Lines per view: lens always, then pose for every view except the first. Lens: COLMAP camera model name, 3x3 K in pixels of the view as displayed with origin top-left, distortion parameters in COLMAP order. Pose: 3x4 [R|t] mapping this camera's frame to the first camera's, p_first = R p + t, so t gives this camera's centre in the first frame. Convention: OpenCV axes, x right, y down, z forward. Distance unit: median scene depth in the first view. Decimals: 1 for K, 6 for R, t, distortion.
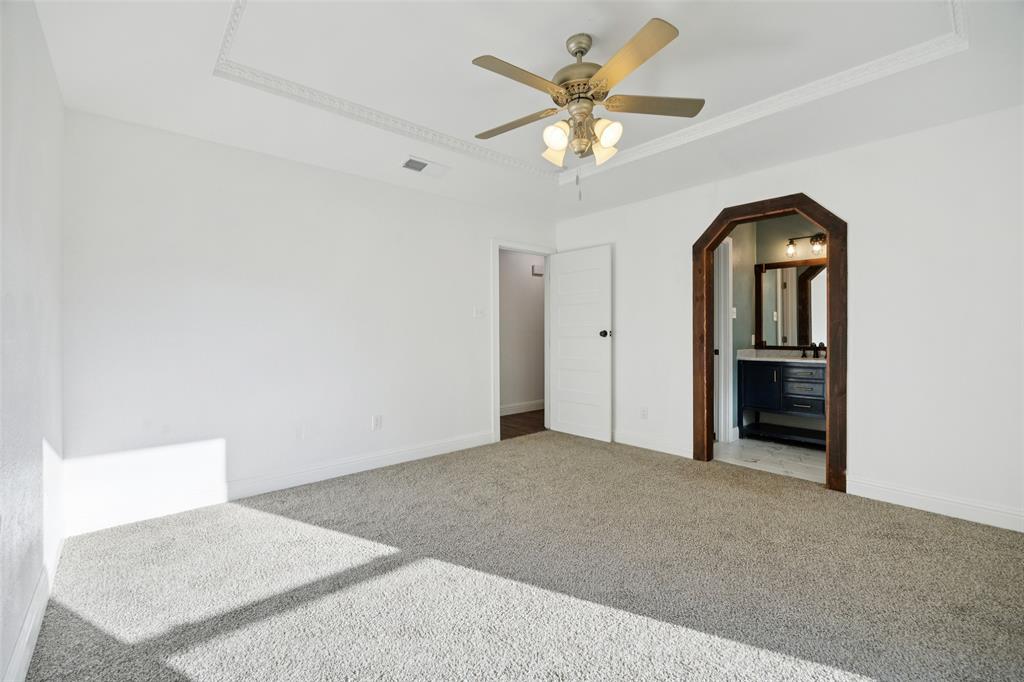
lens RADIAL K [[431.2, 0, 511.2], [0, 431.2, 337.7], [0, 0, 1]] dist [-0.009740, 0.000210]
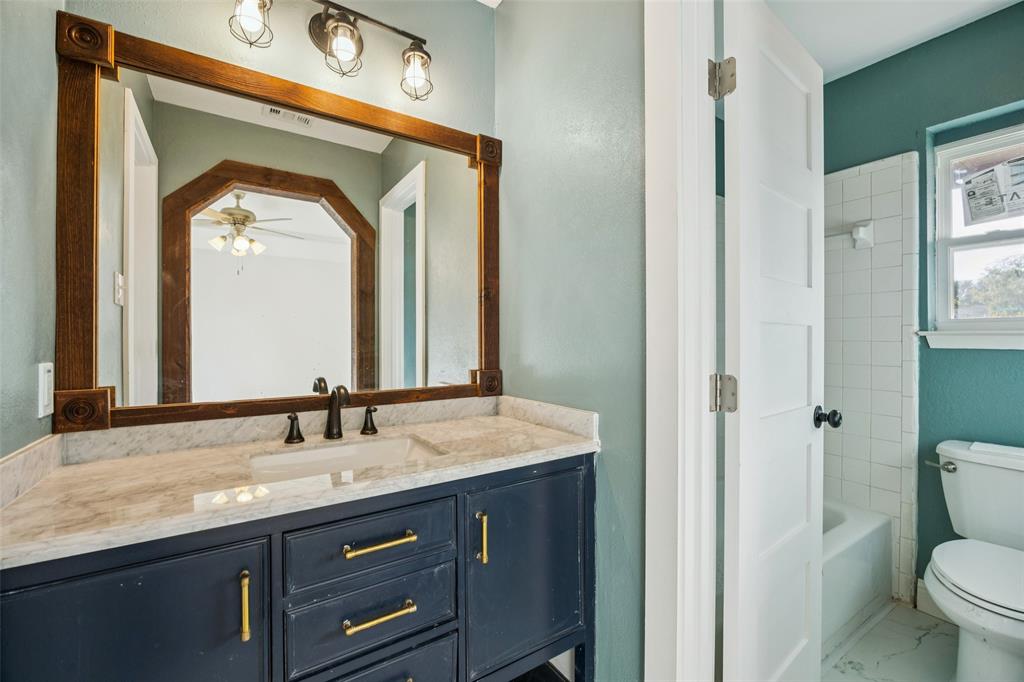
lens RADIAL K [[431.2, 0, 511.2], [0, 431.2, 337.7], [0, 0, 1]] dist [-0.009740, 0.000210]
pose [[0.146750, 0.003164, 0.989169, 0.407176], [0.002392, 0.999991, -0.003554, -0.016996], [-0.989171, 0.002887, 0.146741, 0.770779]]
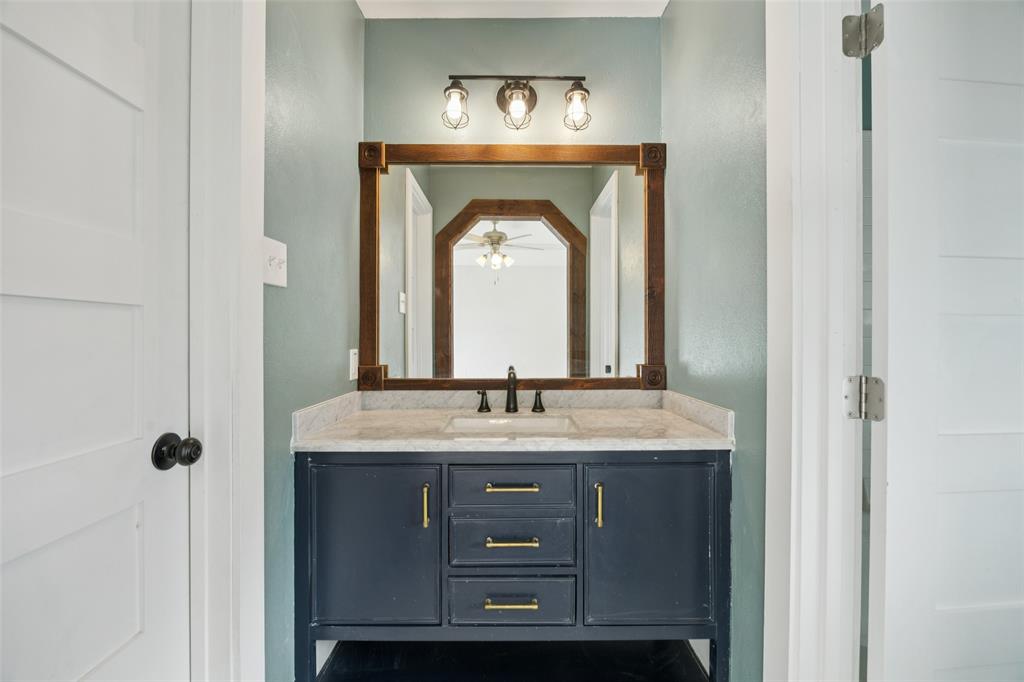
lens RADIAL K [[433.5, 0, 512.6], [0, 433.5, 335.2], [0, 0, 1]] dist [-0.009803, -0.000016]
pose [[0.663662, 0.002070, 0.748030, 0.395602], [0.001159, 0.999992, -0.003795, -0.016310], [-0.748032, 0.003385, 0.663654, 0.688749]]
